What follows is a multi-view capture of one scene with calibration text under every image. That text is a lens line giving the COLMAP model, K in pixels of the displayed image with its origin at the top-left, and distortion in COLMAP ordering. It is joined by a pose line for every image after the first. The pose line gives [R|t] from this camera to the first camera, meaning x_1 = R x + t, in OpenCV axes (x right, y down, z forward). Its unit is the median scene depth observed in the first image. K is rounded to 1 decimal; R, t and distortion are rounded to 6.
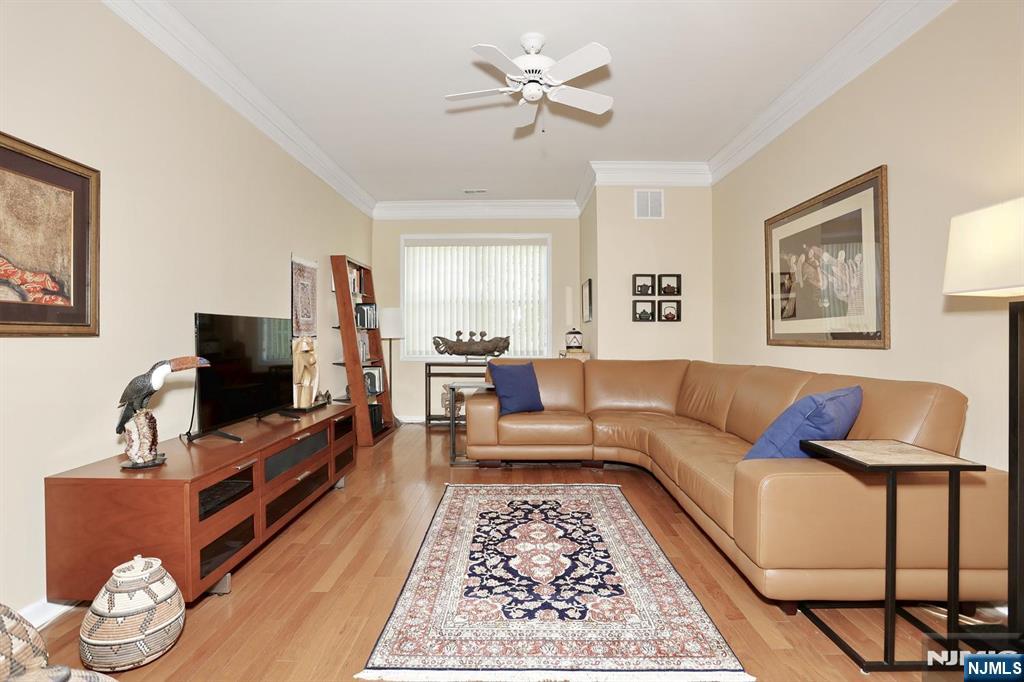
lens RADIAL K [[509.8, 0, 511.8], [0, 509.8, 339.1], [0, 0, 1]] dist [-0.031564, 0.001456]
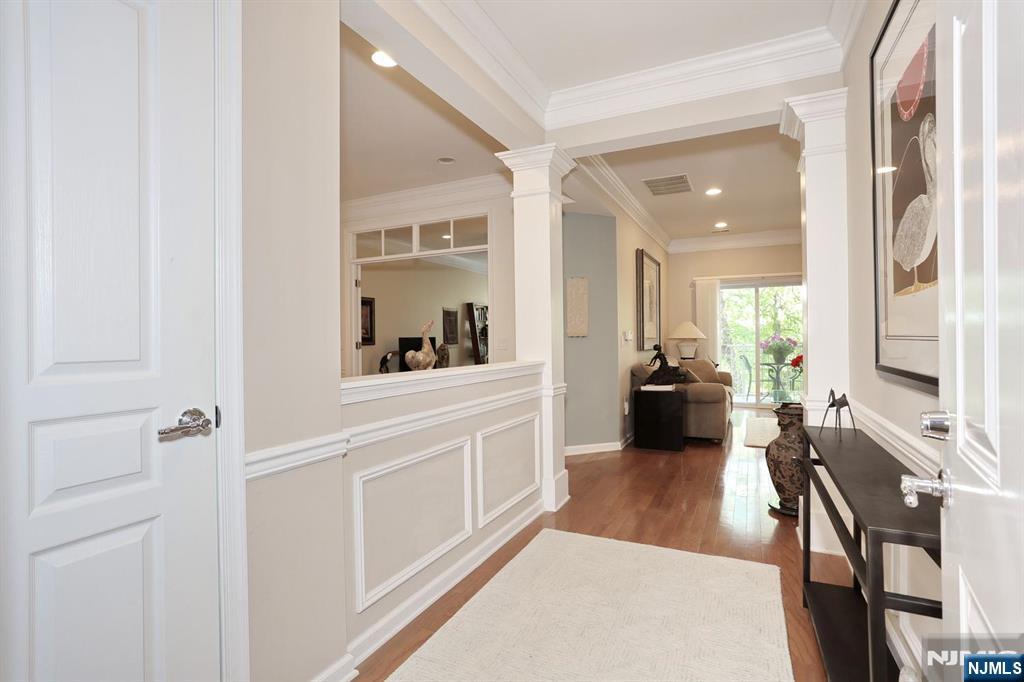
lens RADIAL K [[509.8, 0, 511.8], [0, 509.8, 339.1], [0, 0, 1]] dist [-0.031564, 0.001456]
pose [[0.909275, -0.008587, -0.416107, 0.602071], [0.007069, 0.999962, -0.005189, -0.008496], [0.416136, 0.001777, 0.909301, -0.725848]]
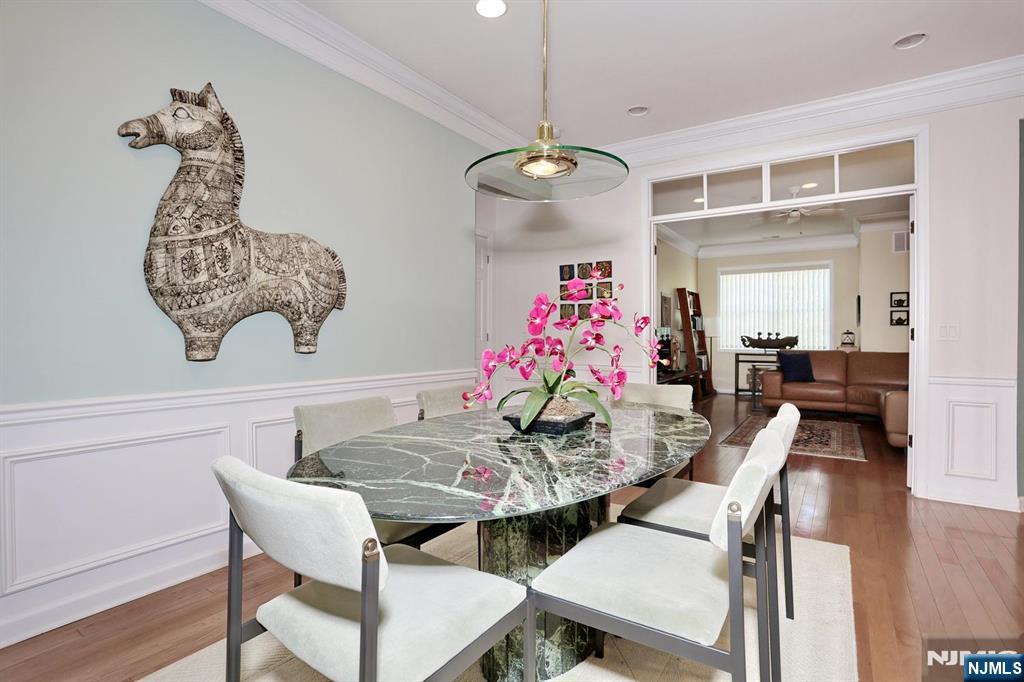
lens RADIAL K [[509.8, 0, 511.8], [0, 509.8, 339.1], [0, 0, 1]] dist [-0.031564, 0.001456]
pose [[0.841691, 0.003943, -0.539945, 0.090530], [-0.002541, 0.999991, 0.003340, 0.001525], [0.539954, -0.001439, 0.841694, -0.671038]]
